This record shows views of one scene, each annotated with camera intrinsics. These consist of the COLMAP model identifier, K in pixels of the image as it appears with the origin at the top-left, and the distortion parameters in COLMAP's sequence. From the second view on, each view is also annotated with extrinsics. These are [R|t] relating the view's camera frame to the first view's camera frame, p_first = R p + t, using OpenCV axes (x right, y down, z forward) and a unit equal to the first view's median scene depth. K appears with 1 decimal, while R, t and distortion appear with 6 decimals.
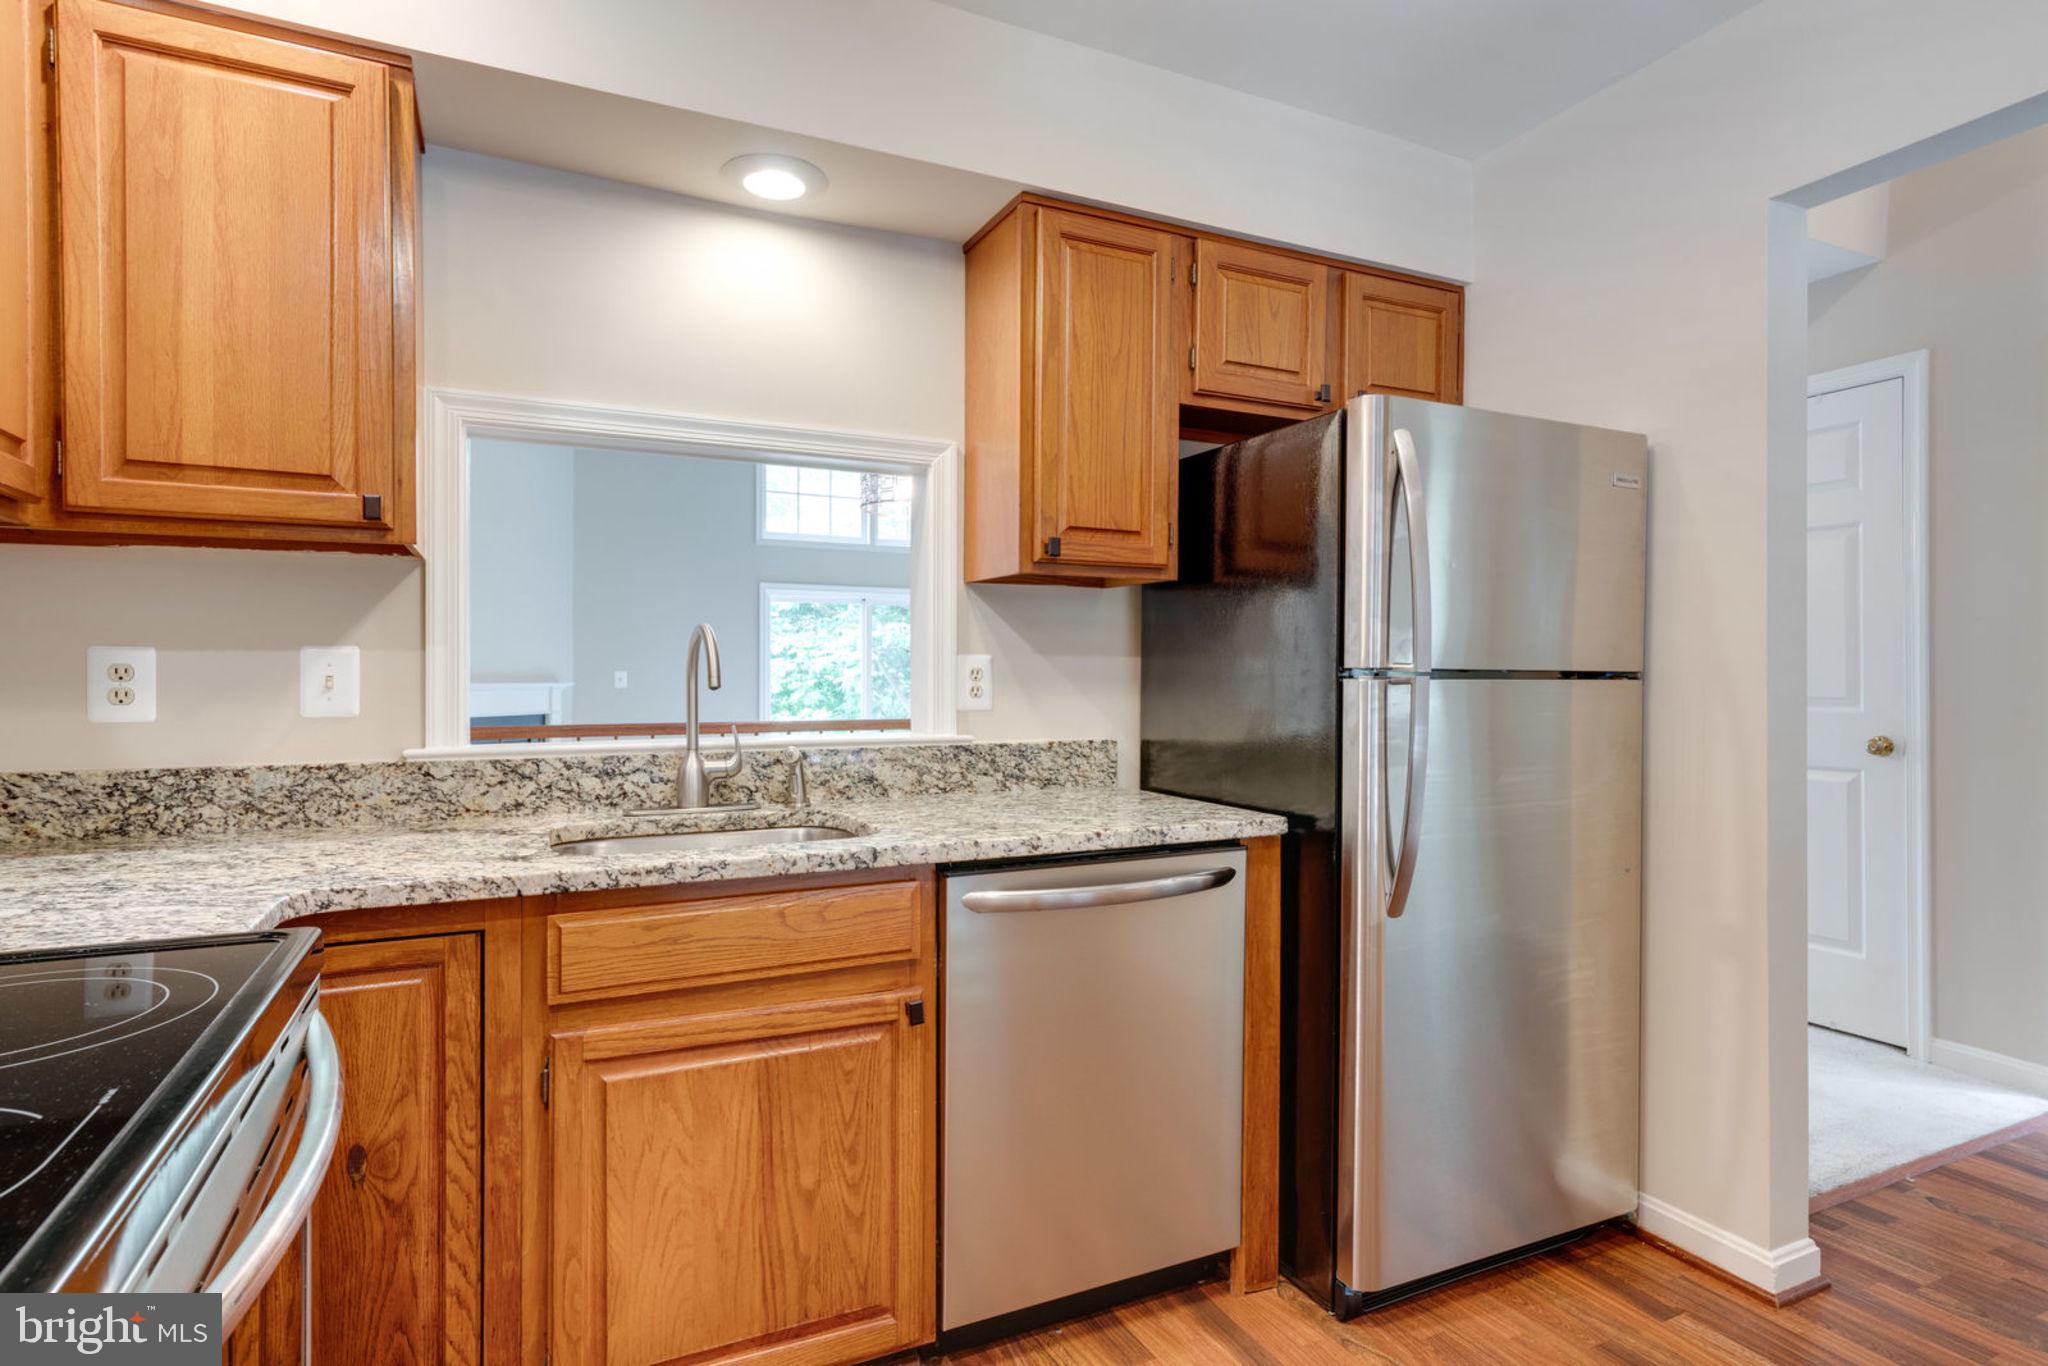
lens RADIAL K [[1067.7, 0, 1018.4], [0, 1067.7, 677.7], [0, 0, 1]] dist [-0.001316, -0.000036]
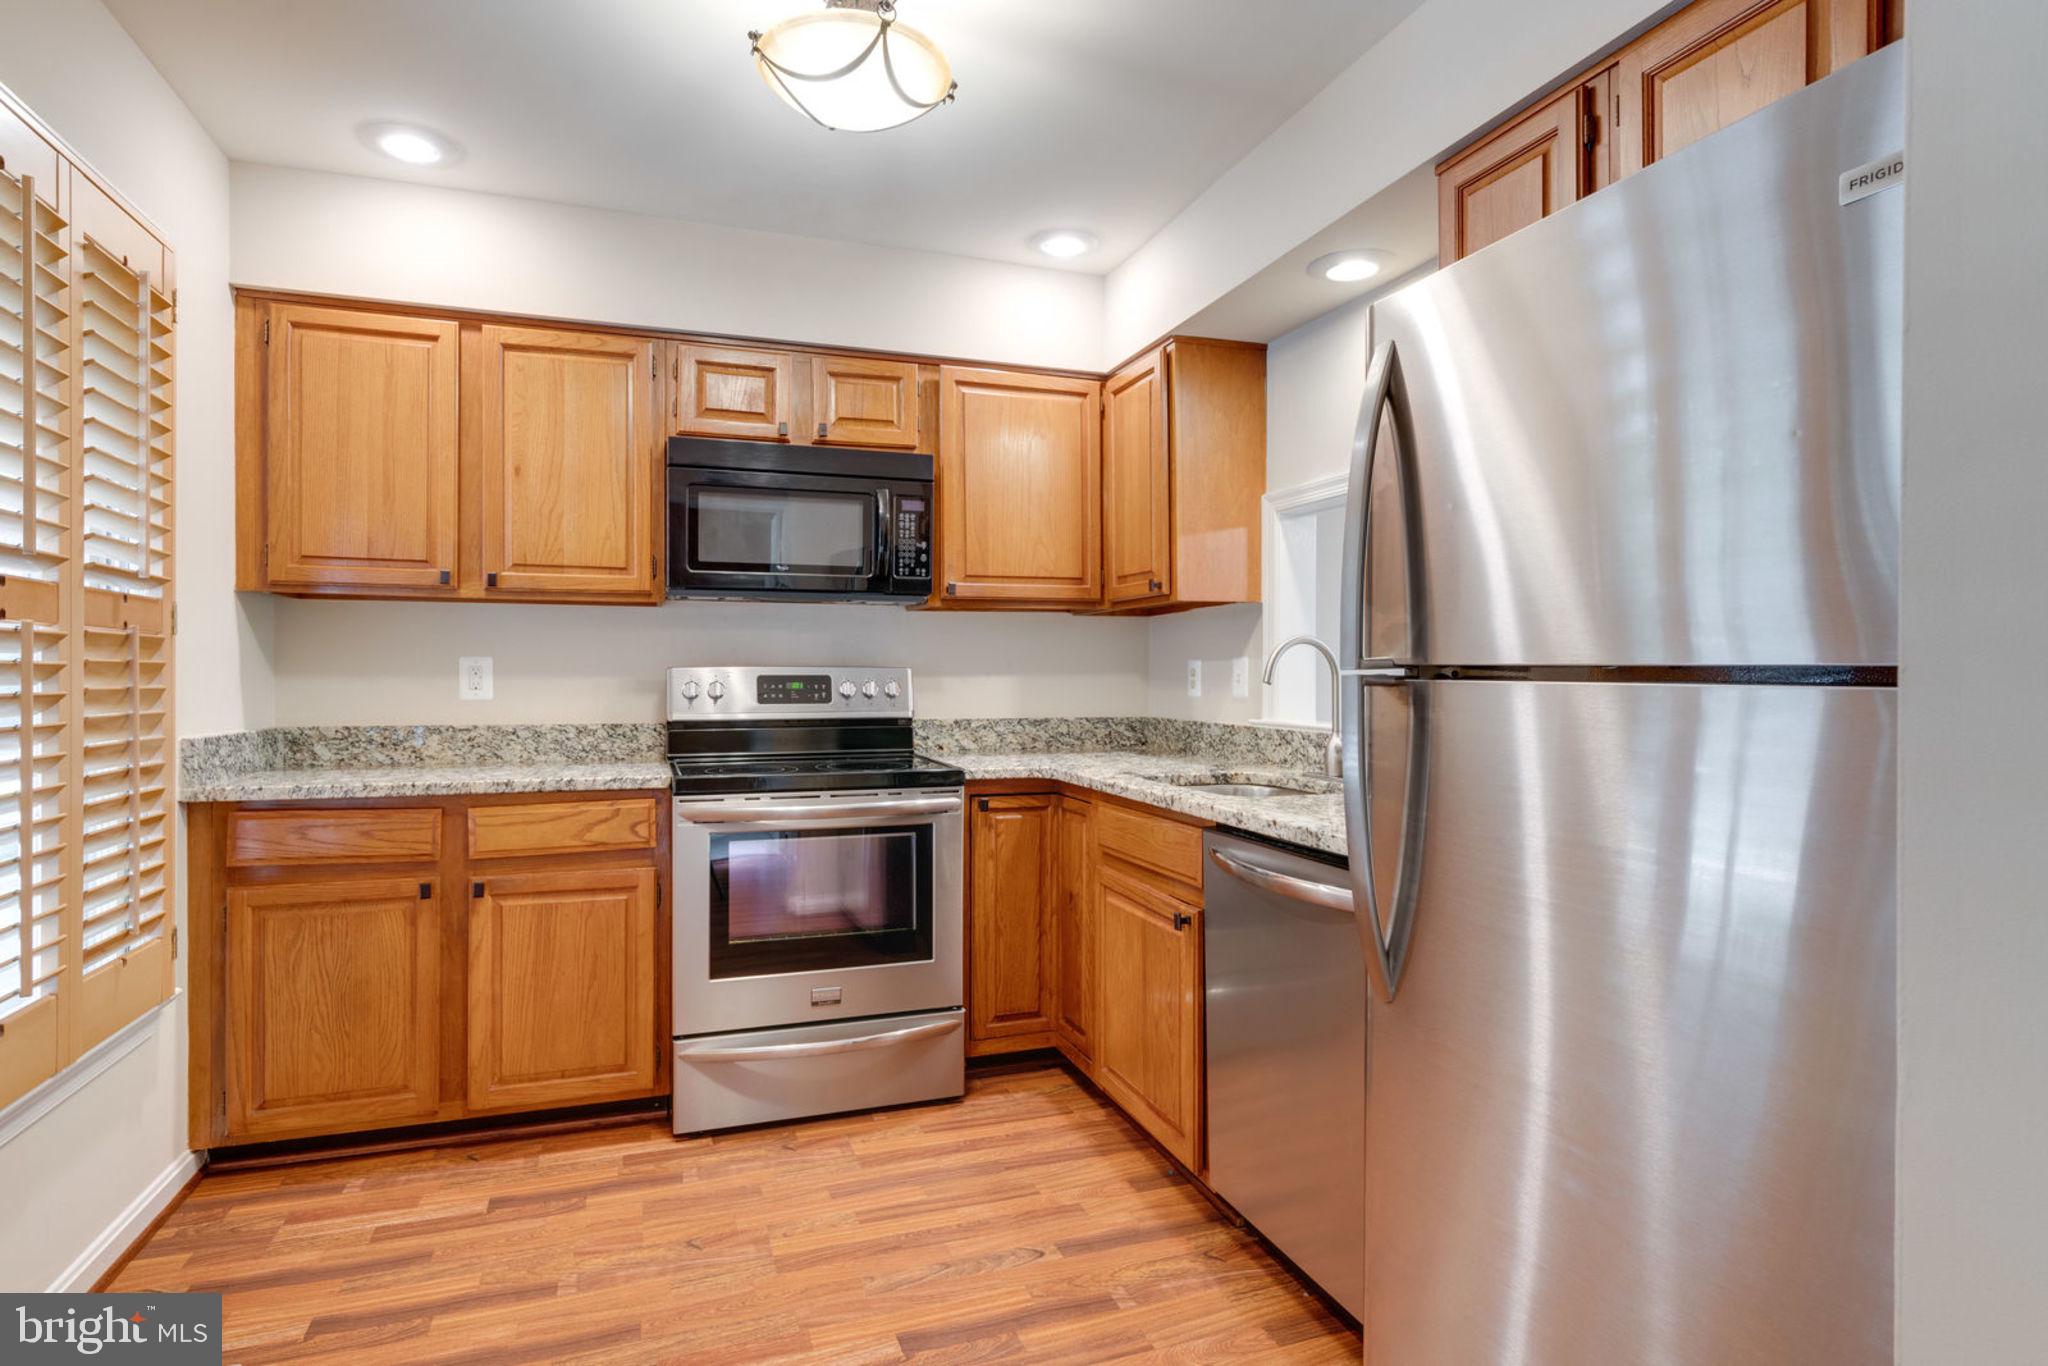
lens RADIAL K [[1067.7, 0, 1020.0], [0, 1067.7, 678.1], [0, 0, 1]] dist [-0.001316, -0.000036]
pose [[-0.108775, 0.003887, -0.994059, 1.133457], [-0.007496, 0.999961, 0.004730, -0.001222], [0.994038, 0.007966, -0.108742, 0.838825]]
